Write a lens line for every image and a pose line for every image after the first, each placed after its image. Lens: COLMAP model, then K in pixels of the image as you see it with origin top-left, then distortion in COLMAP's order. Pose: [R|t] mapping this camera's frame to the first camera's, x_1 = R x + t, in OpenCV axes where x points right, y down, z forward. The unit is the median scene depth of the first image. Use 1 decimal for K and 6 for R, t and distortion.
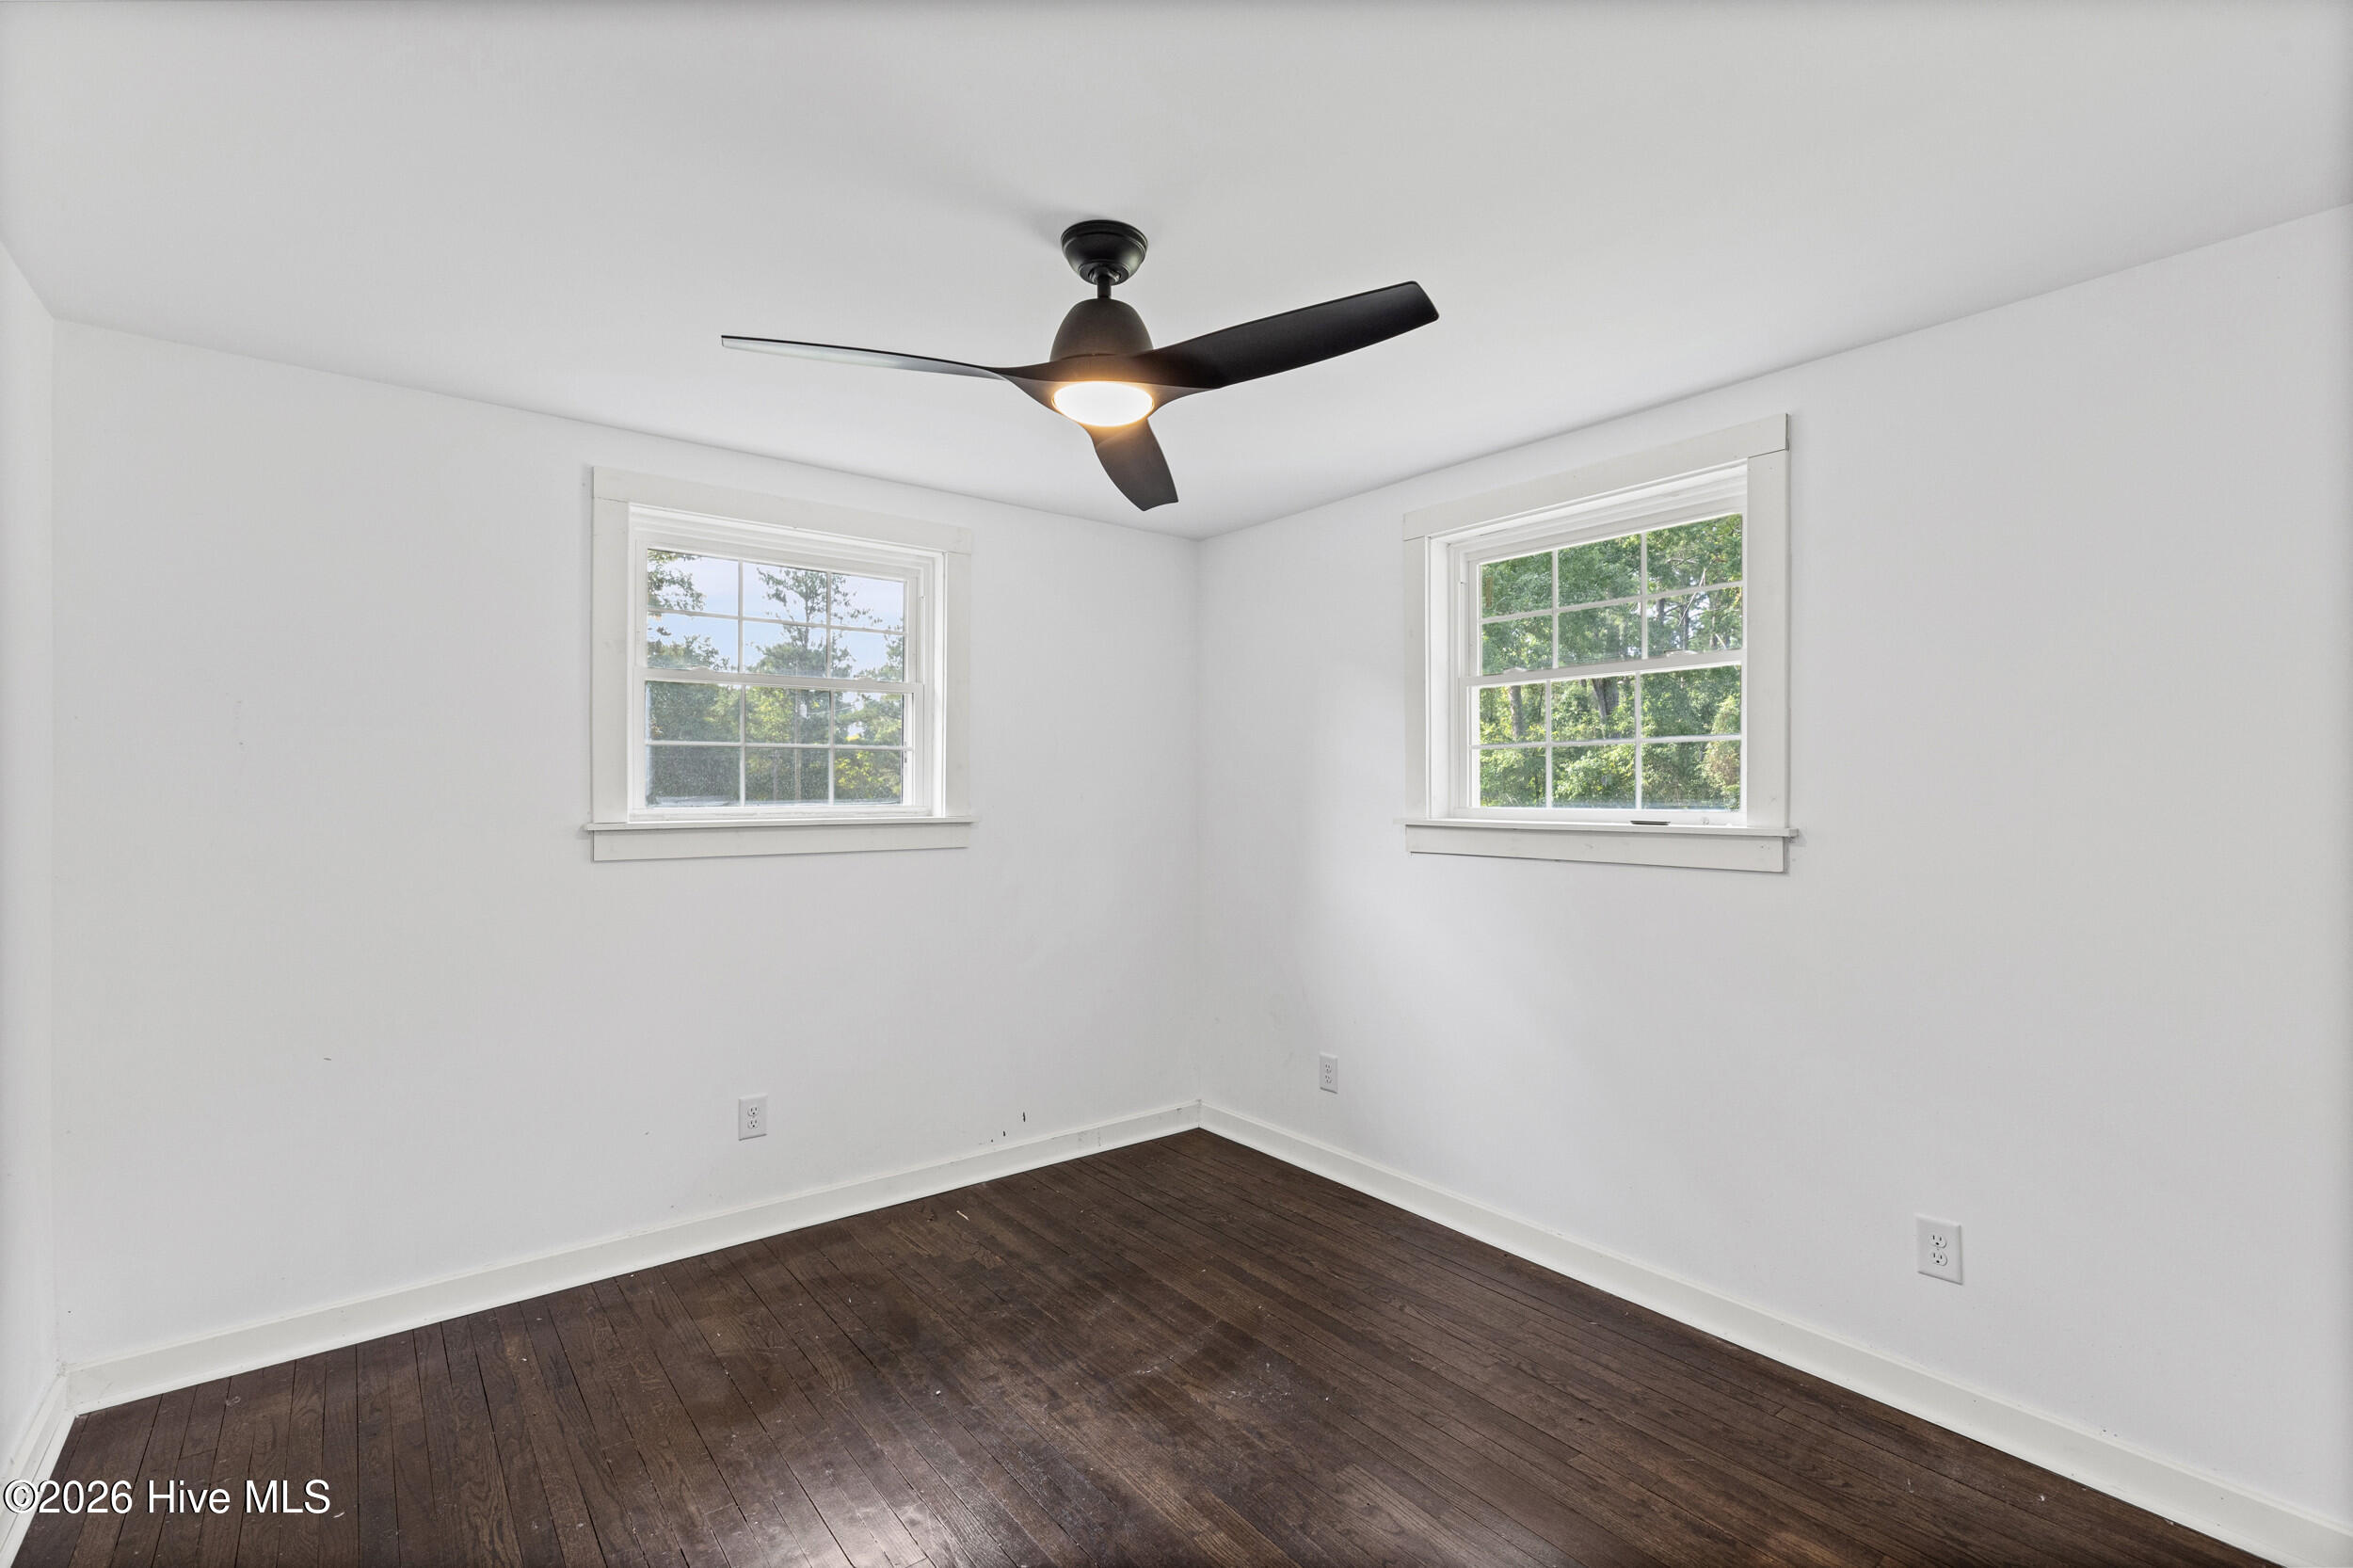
lens RADIAL K [[1059.2, 0, 1179.2], [0, 1059.2, 783.2], [0, 0, 1]] dist [0.013557, 0.000043]
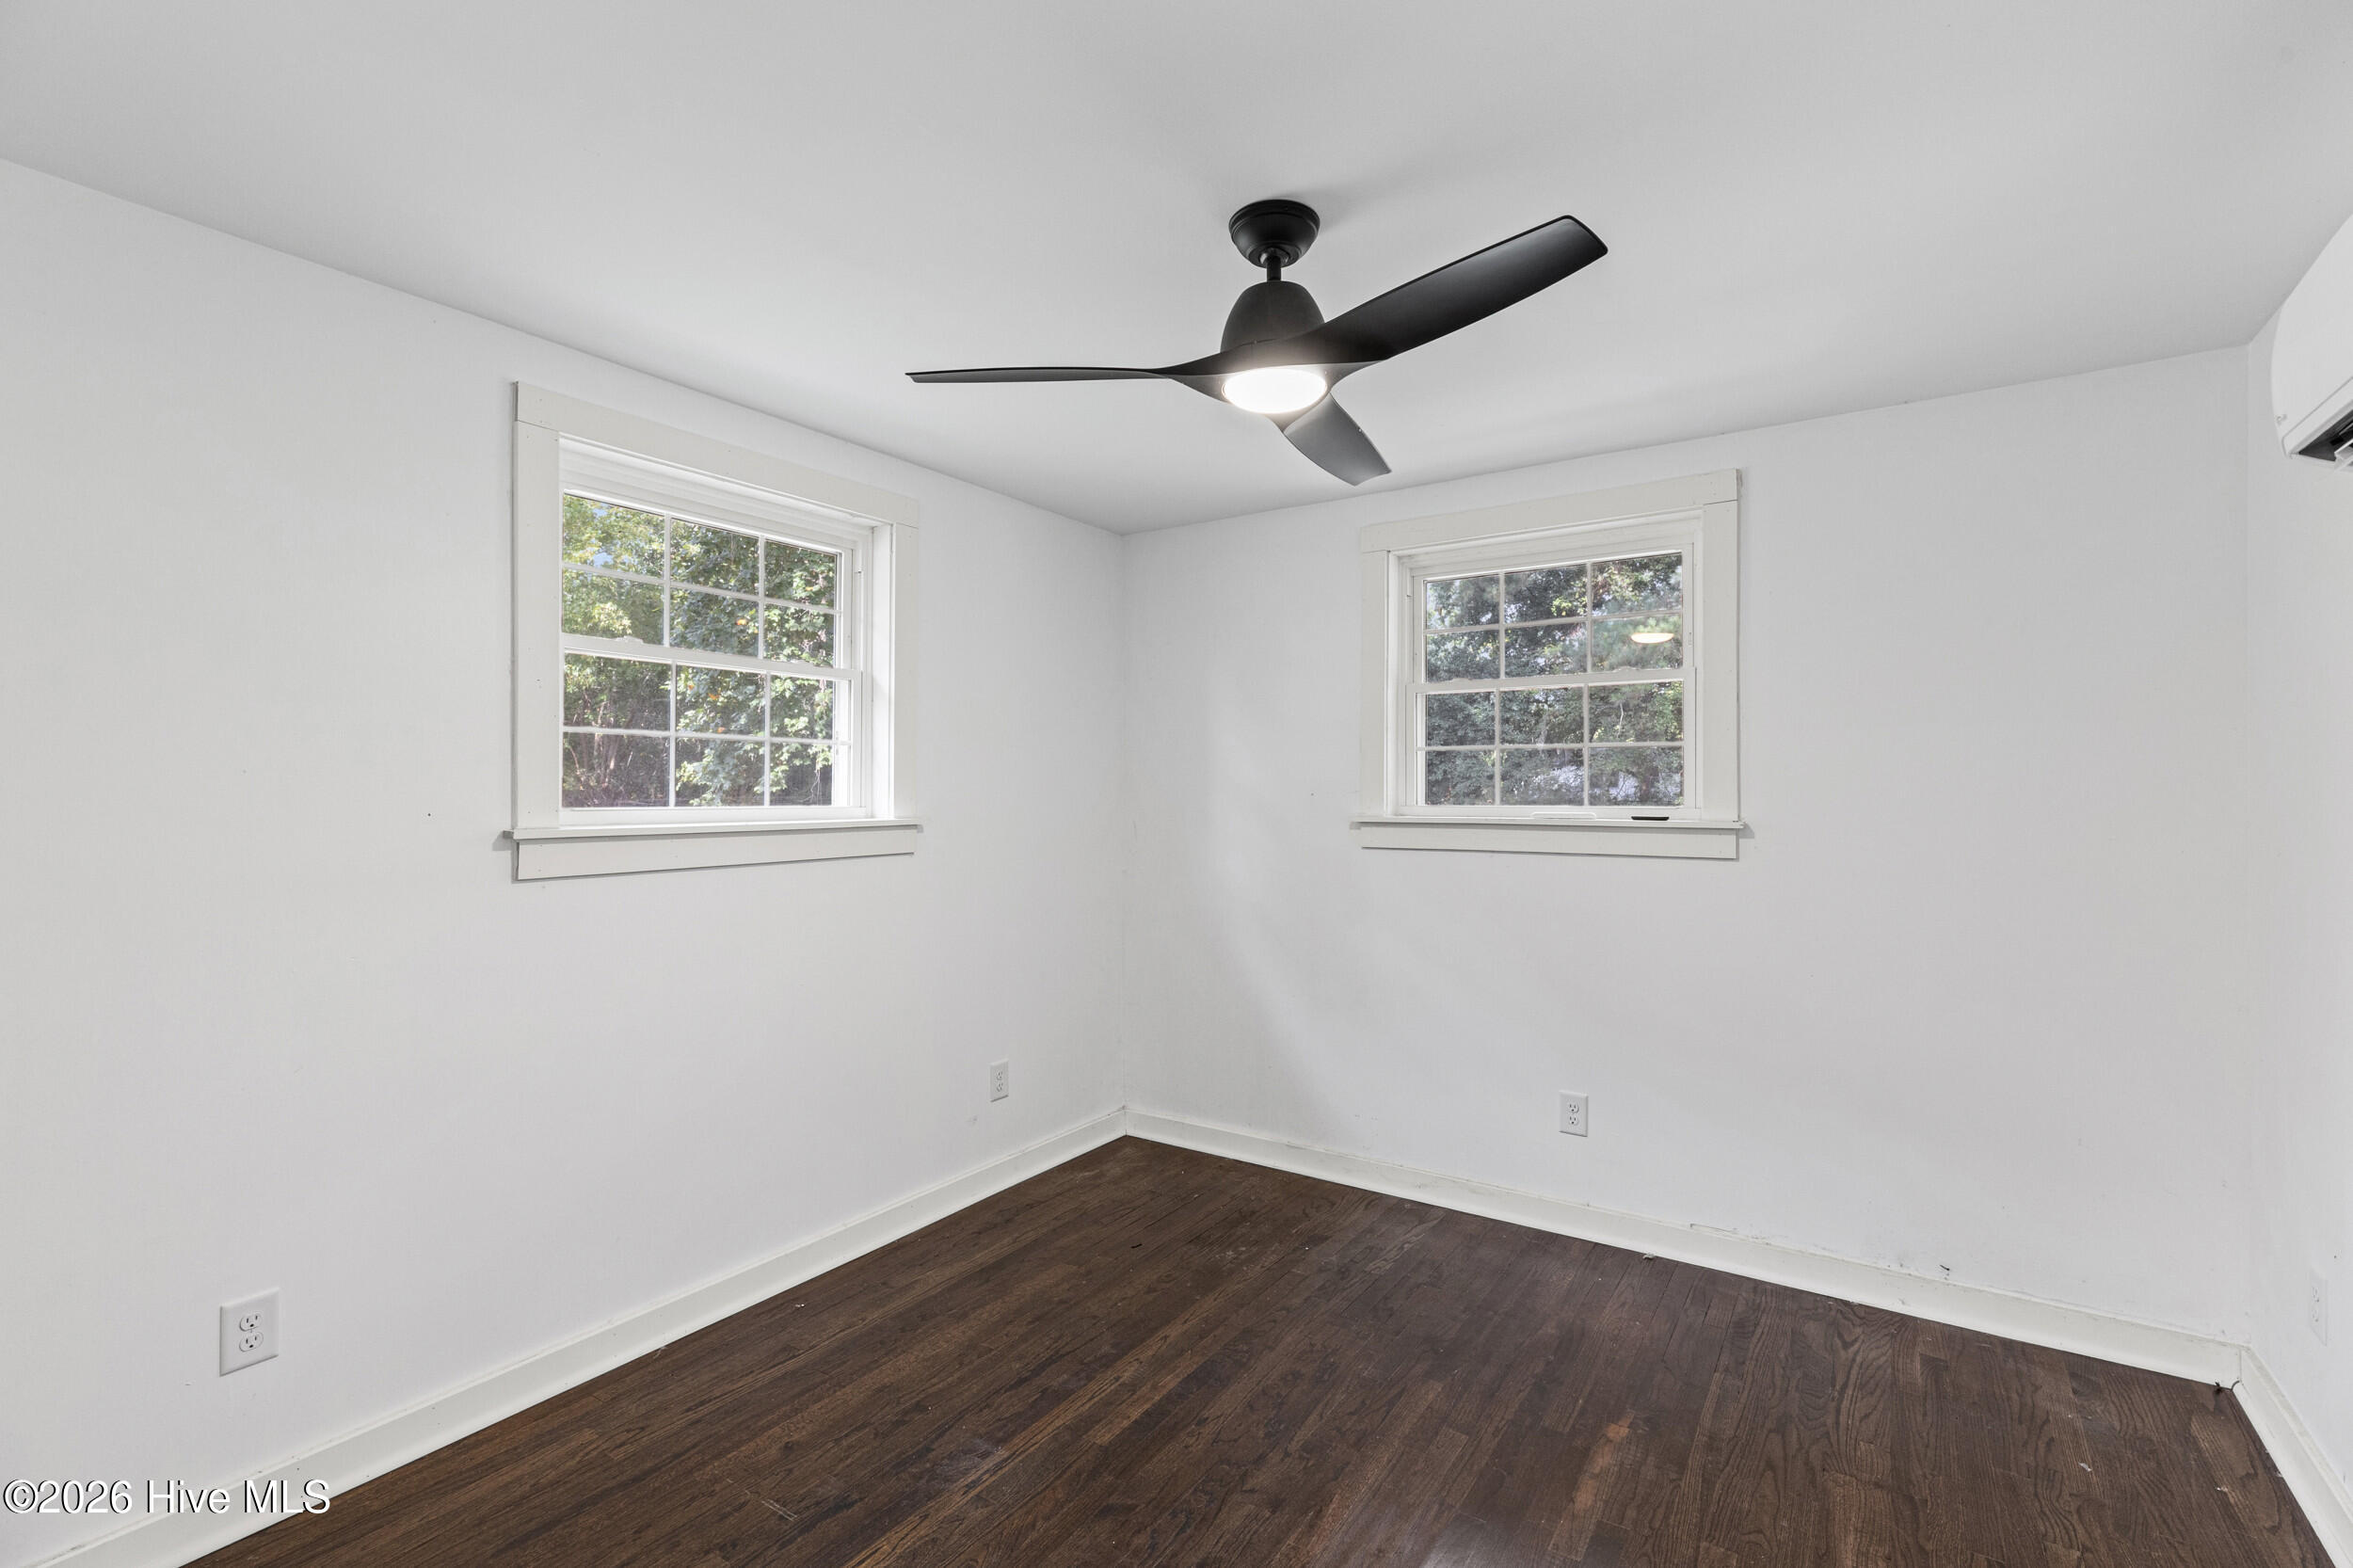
lens RADIAL K [[1059.2, 0, 1179.2], [0, 1059.2, 783.2], [0, 0, 1]] dist [0.013557, 0.000043]
pose [[0.945158, 0.000923, 0.326611, -0.342716], [-0.001715, 0.999996, 0.002136, -0.001012], [-0.326608, -0.002579, 0.945157, 0.085280]]
